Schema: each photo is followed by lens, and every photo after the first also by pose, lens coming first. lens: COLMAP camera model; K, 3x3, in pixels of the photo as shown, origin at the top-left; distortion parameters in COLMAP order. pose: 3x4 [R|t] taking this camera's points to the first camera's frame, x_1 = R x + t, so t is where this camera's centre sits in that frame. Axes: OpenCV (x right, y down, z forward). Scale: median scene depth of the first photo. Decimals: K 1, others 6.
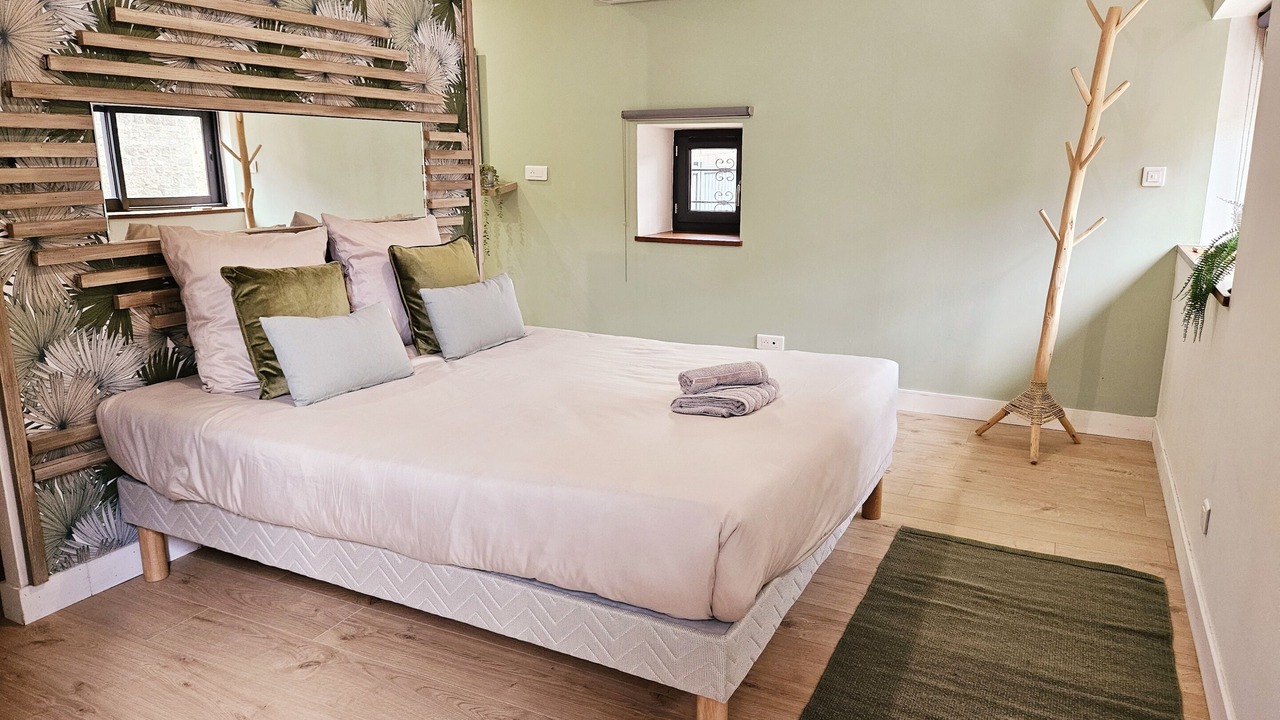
lens RADIAL K [[859.6, 0, 640.0], [0, 859.6, 341.1], [0, 0, 1]] dist [0.032713, -0.000006]
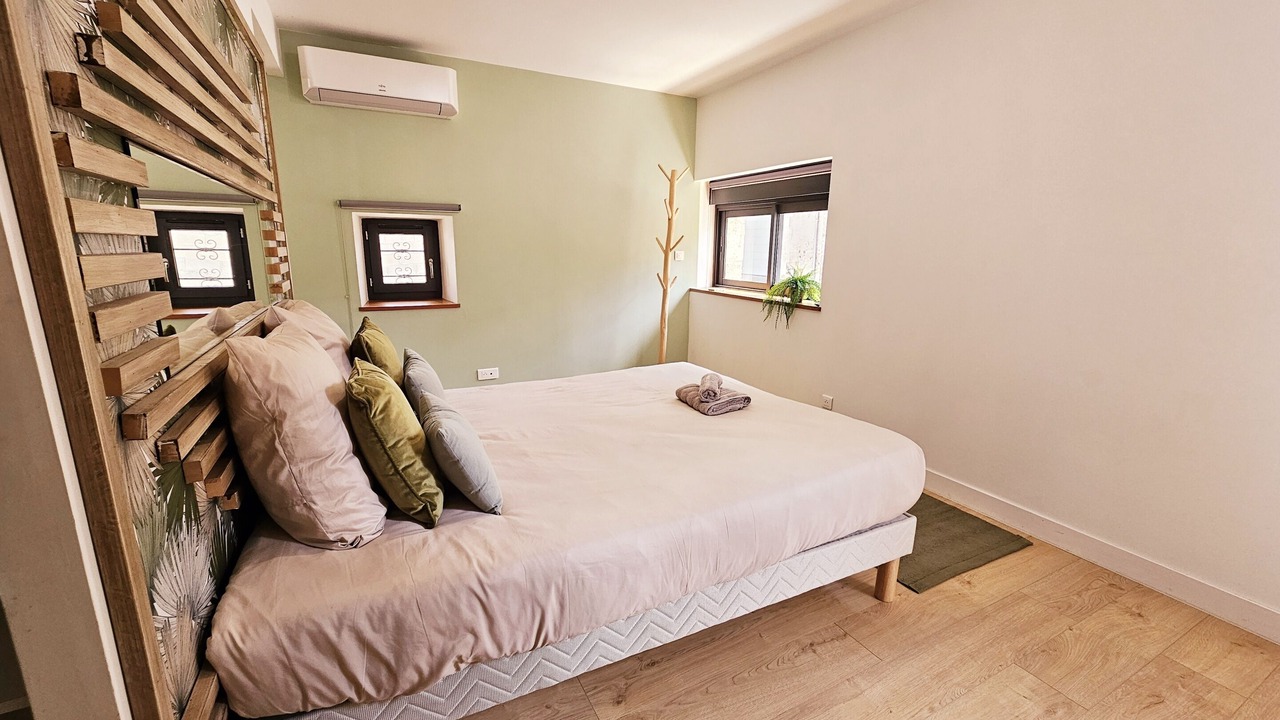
lens RADIAL K [[526.1, 0, 635.1], [0, 526.1, 357.0], [0, 0, 1]] dist [0.013545, 0.000098]
pose [[0.585685, -0.158419, 0.794907, -0.688744], [0.154970, 0.984508, 0.082024, -0.104339], [-0.795586, 0.075147, 0.601162, 0.508148]]
